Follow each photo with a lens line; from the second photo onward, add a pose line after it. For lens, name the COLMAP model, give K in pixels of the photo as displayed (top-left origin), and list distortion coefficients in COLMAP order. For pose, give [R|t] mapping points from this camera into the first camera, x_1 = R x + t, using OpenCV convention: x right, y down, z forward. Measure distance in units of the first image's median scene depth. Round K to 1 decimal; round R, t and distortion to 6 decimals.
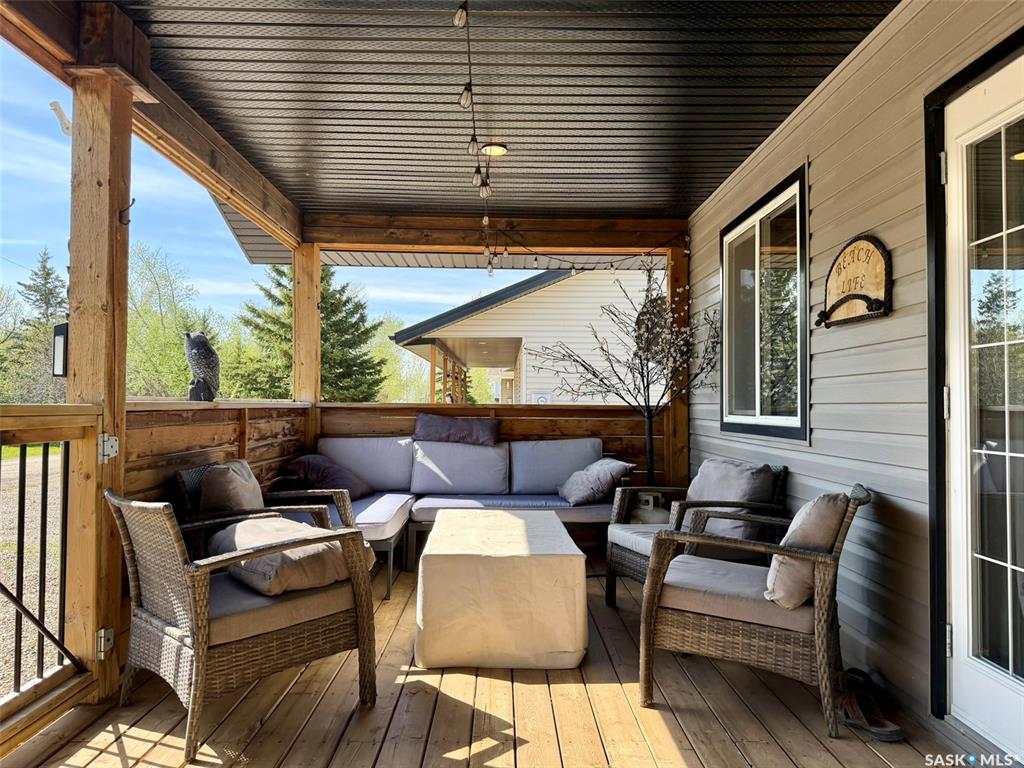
lens RADIAL K [[712.8, 0, 509.2], [0, 712.8, 384.3], [0, 0, 1]] dist [0.083787, -0.139551]
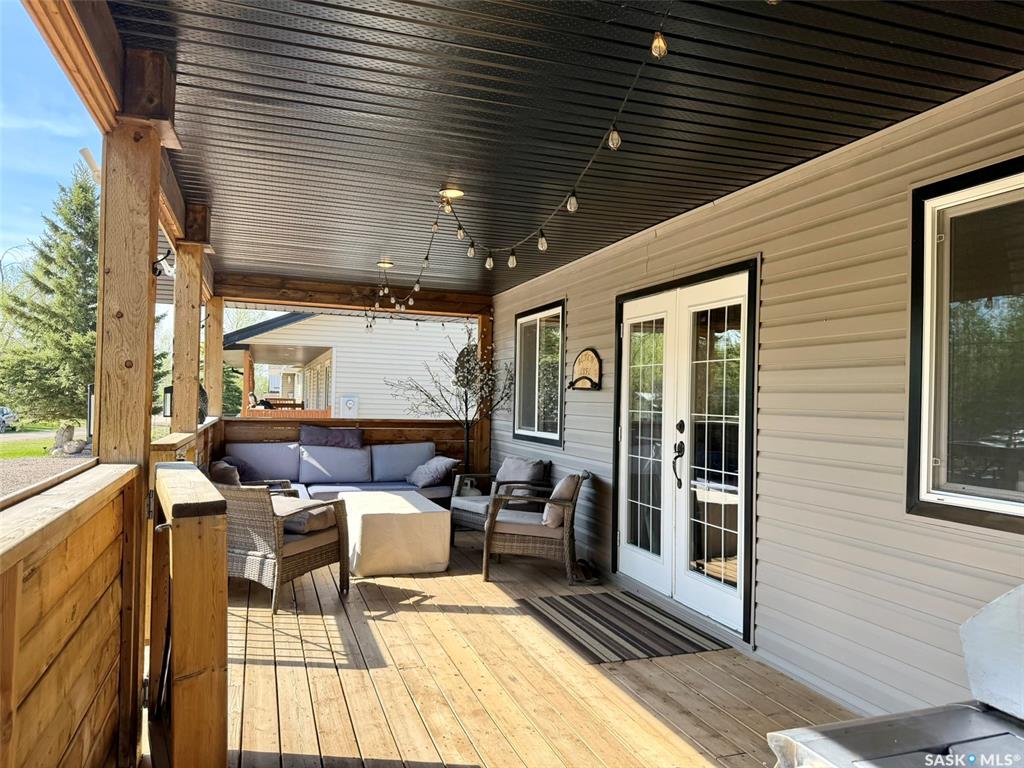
lens RADIAL K [[709.2, 0, 506.8], [0, 709.2, 389.5], [0, 0, 1]] dist [0.091217, -0.131905]
pose [[0.950196, 0.018273, 0.311118, -0.265322], [-0.024150, 0.999595, 0.015049, -0.084775], [-0.310717, -0.021813, 0.950252, -0.623070]]
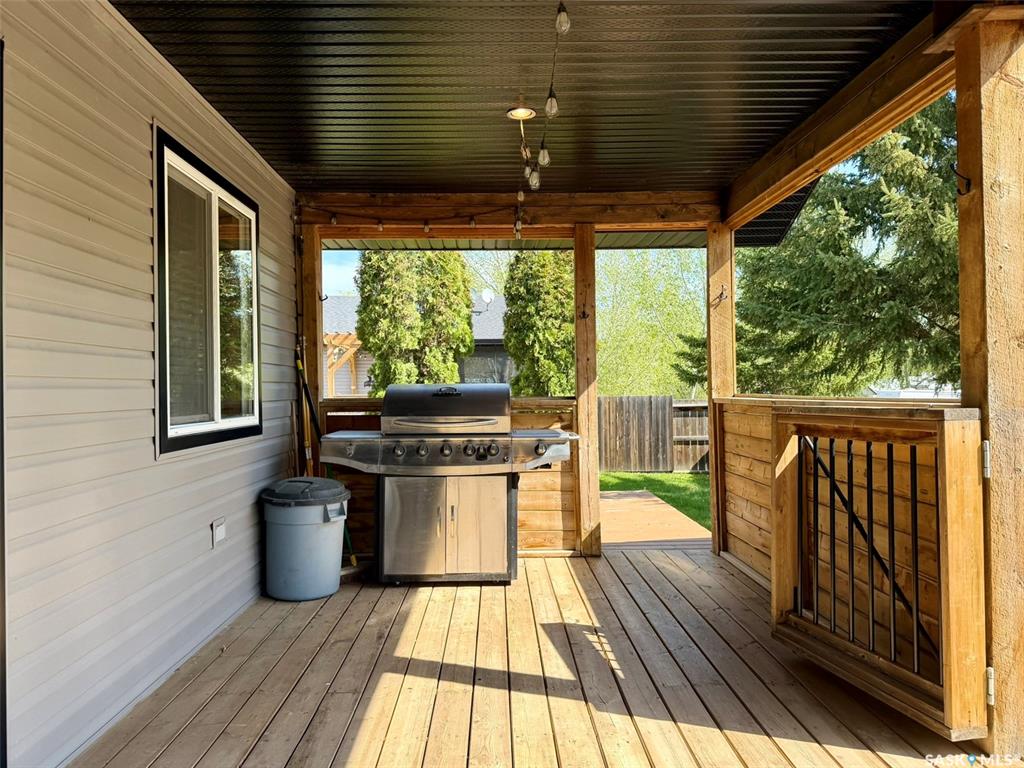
lens RADIAL K [[746.7, 0, 512.0], [0, 746.7, 384.0], [0, 0, 1]] dist [-0.002594, -0.004016]
pose [[-0.999913, 0.010333, -0.008173, 0.013629], [0.010598, 0.999398, -0.033038, 0.002964], [0.007826, -0.033121, -0.999421, 0.731419]]
